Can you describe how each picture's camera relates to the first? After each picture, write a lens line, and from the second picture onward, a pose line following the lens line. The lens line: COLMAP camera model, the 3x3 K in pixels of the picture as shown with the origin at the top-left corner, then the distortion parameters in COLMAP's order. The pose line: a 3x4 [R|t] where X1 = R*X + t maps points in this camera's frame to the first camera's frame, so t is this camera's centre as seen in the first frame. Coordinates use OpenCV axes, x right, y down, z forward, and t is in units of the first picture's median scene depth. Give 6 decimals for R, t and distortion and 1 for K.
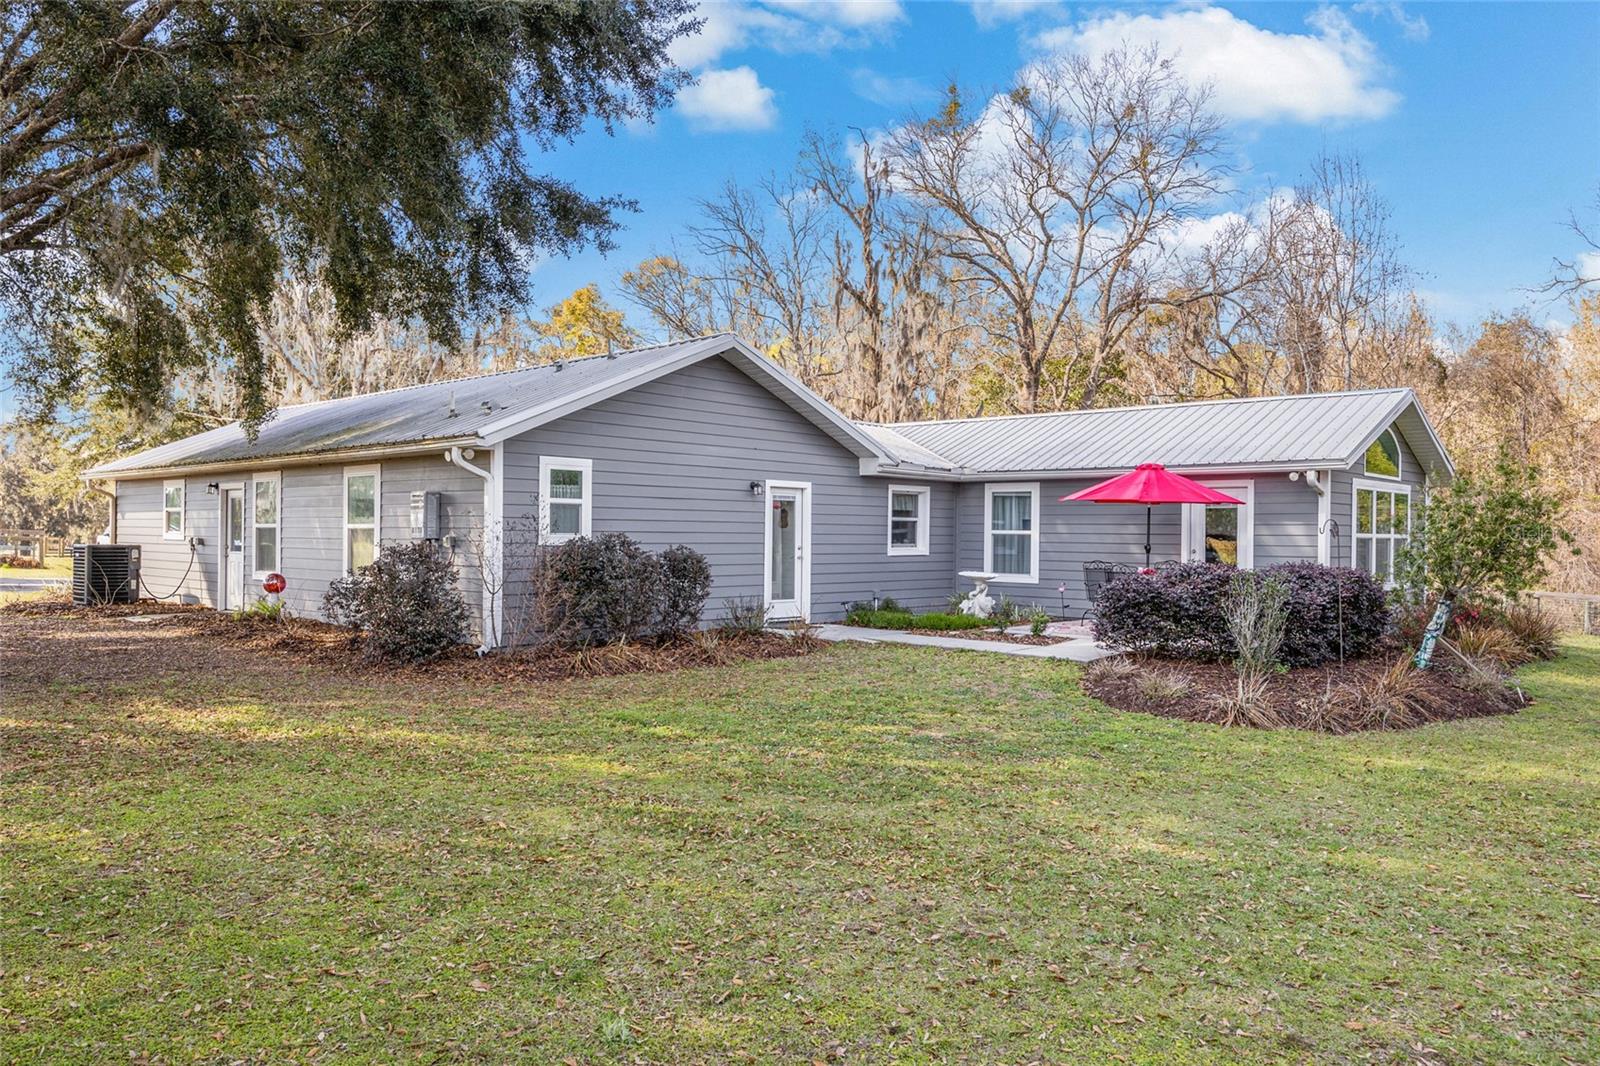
lens RADIAL K [[1096.8, 0, 800.0], [0, 1096.8, 533.0], [0, 0, 1]] dist [-0.000314, -0.000112]
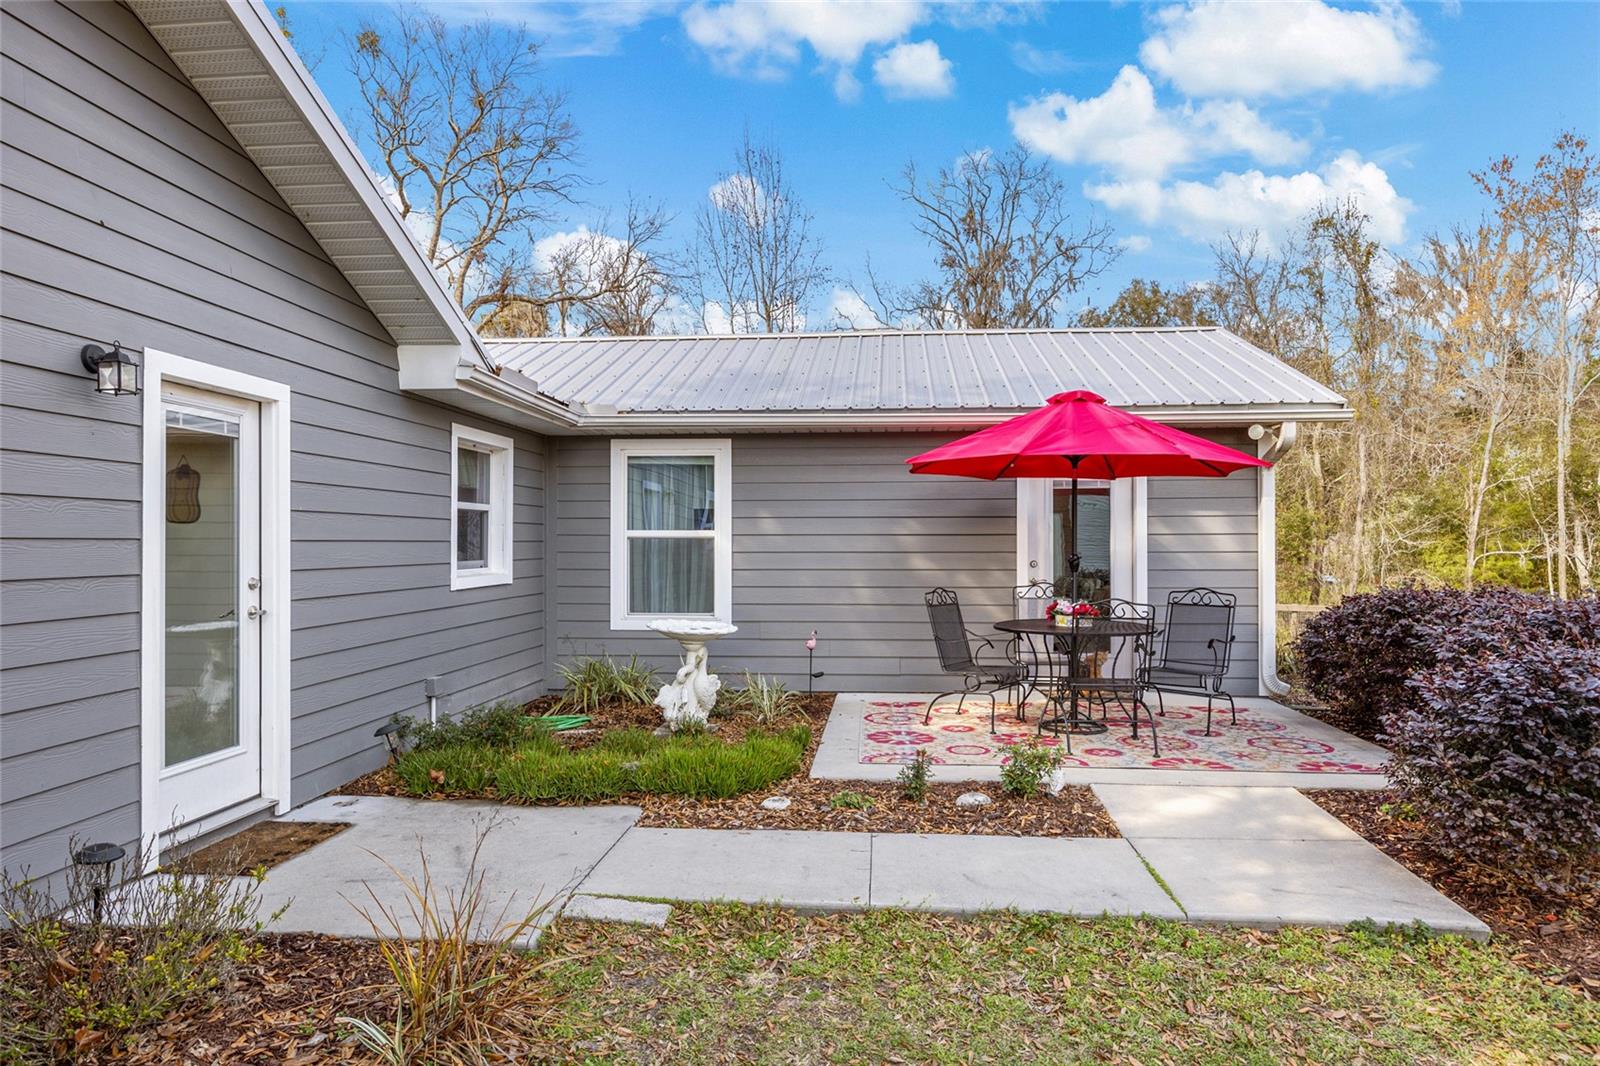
lens RADIAL K [[997.2, 0, 800.0], [0, 997.2, 533.0], [0, 0, 1]] dist [0.004086, 0.000507]
pose [[0.794791, -0.005705, 0.606857, -0.046724], [0.009514, 0.999950, -0.003061, 0.000931], [-0.606809, 0.008207, 0.794805, 0.608386]]
